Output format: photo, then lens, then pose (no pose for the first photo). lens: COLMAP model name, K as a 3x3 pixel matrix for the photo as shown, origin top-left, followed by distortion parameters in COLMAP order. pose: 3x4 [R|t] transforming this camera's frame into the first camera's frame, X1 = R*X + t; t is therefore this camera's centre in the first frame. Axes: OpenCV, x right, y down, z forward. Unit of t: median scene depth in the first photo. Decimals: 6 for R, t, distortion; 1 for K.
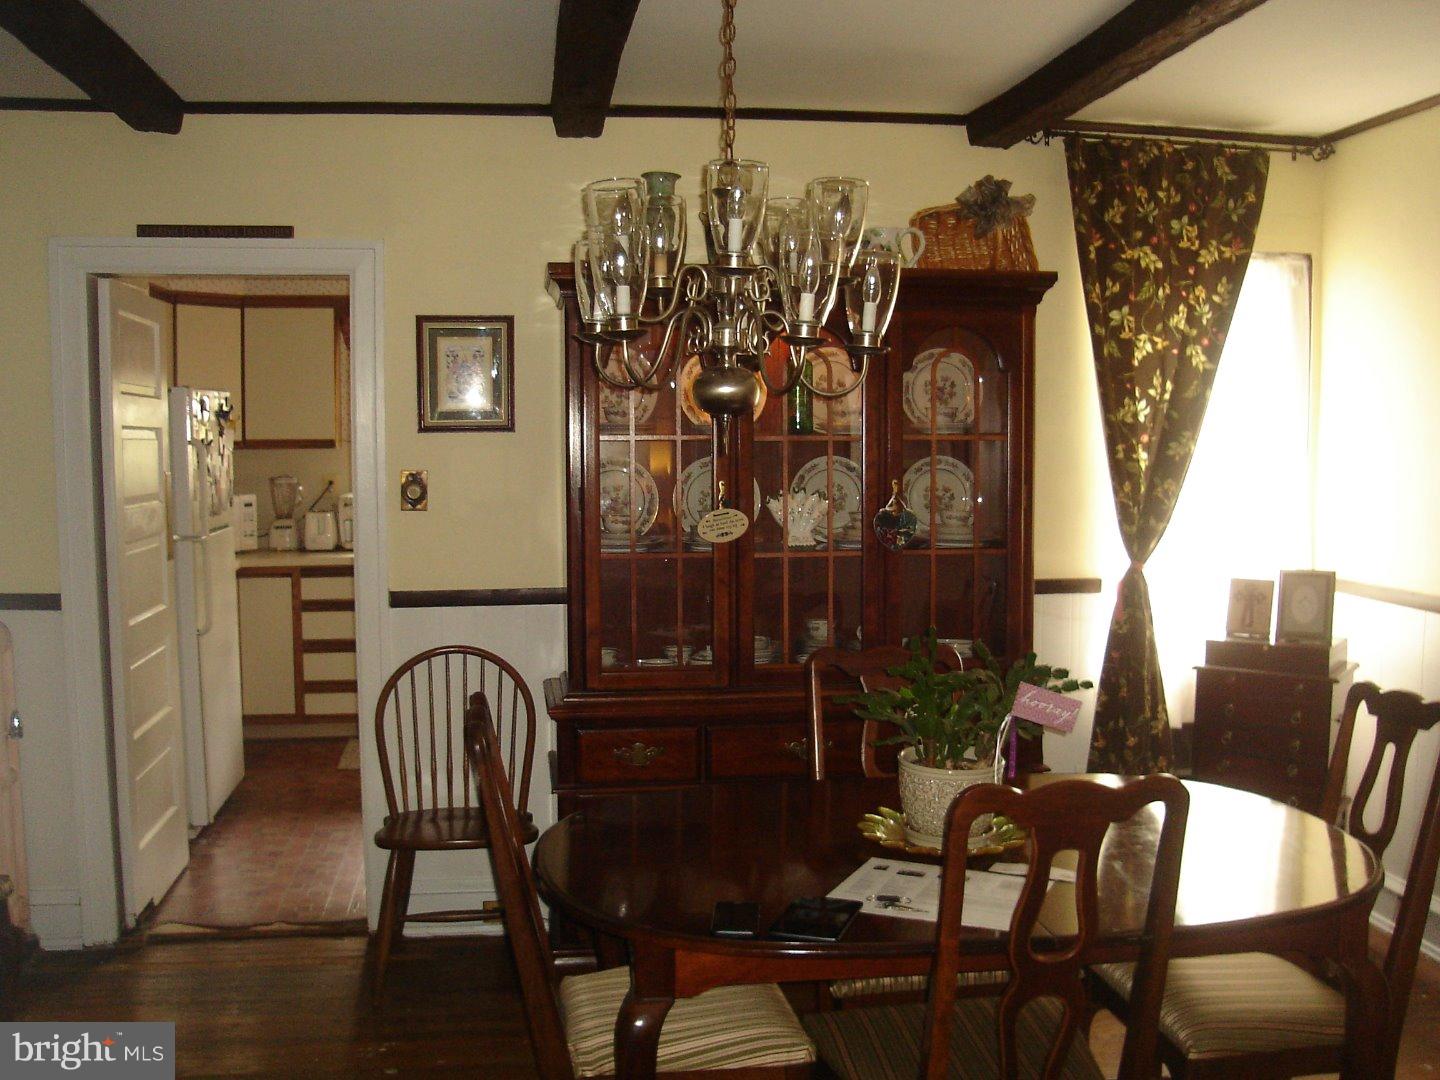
lens RADIAL K [[1378.9, 0, 721.4], [0, 1378.9, 541.4], [0, 0, 1]] dist [-0.114836, 0.000000]
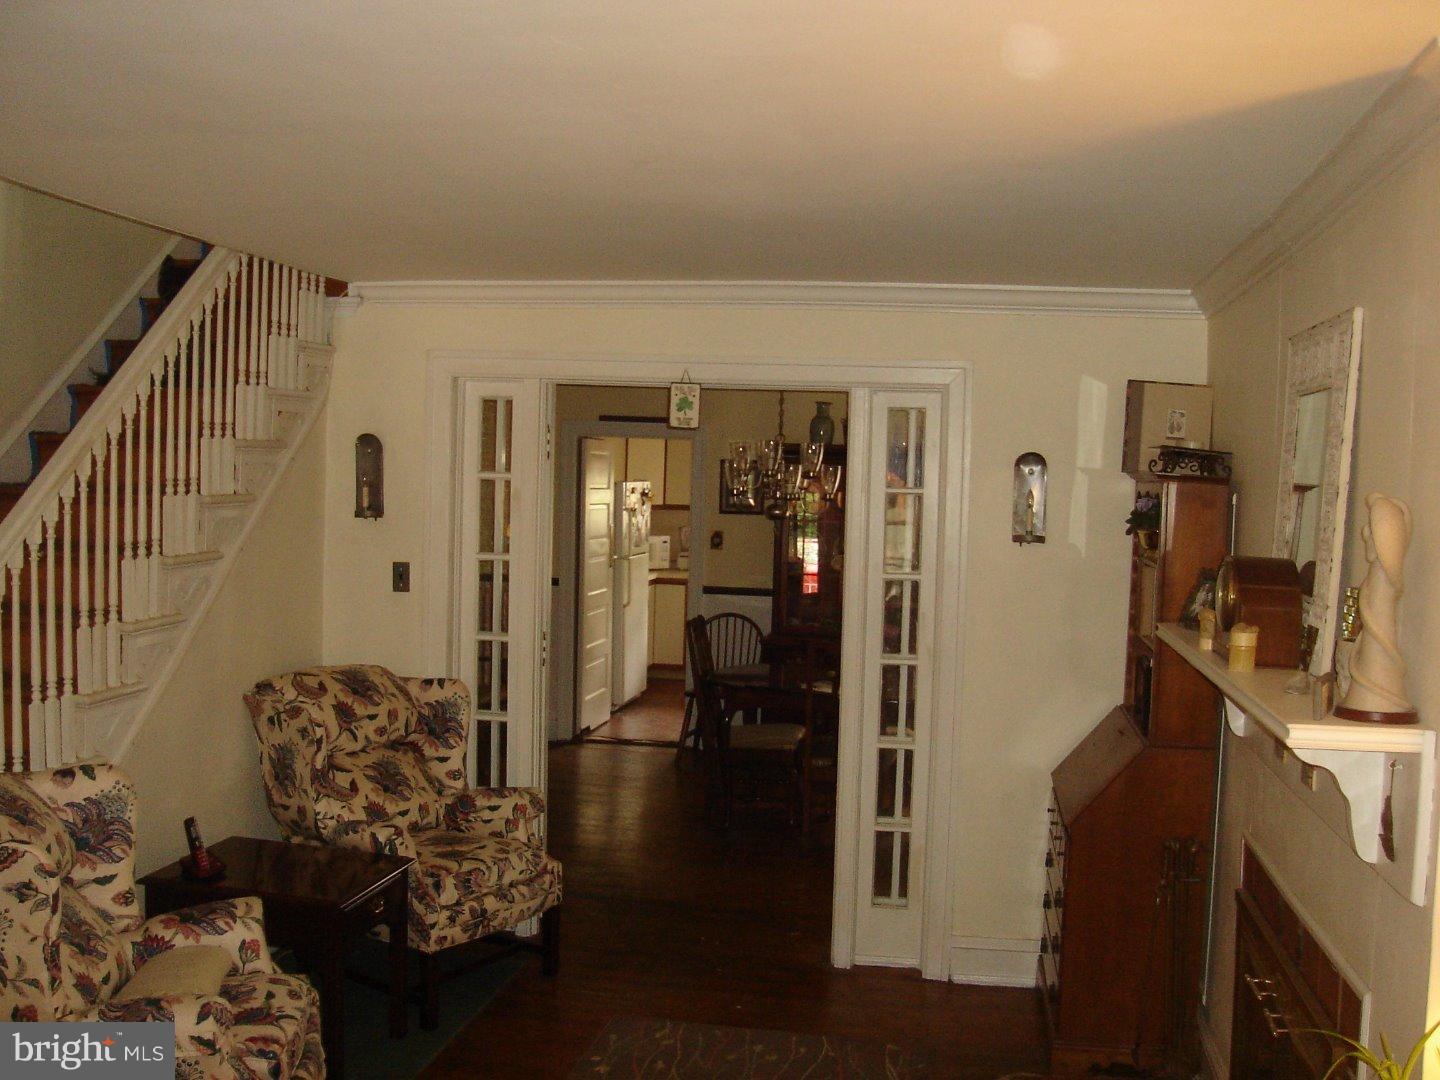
lens RADIAL K [[1378.9, 0, 720.0], [0, 1378.9, 541.1], [0, 0, 1]] dist [-0.114836, 0.000000]
pose [[0.944548, 0.044611, -0.325328, 0.361906], [-0.055499, 0.998164, -0.024261, 0.012730], [0.323649, 0.040972, 0.945290, -0.781615]]
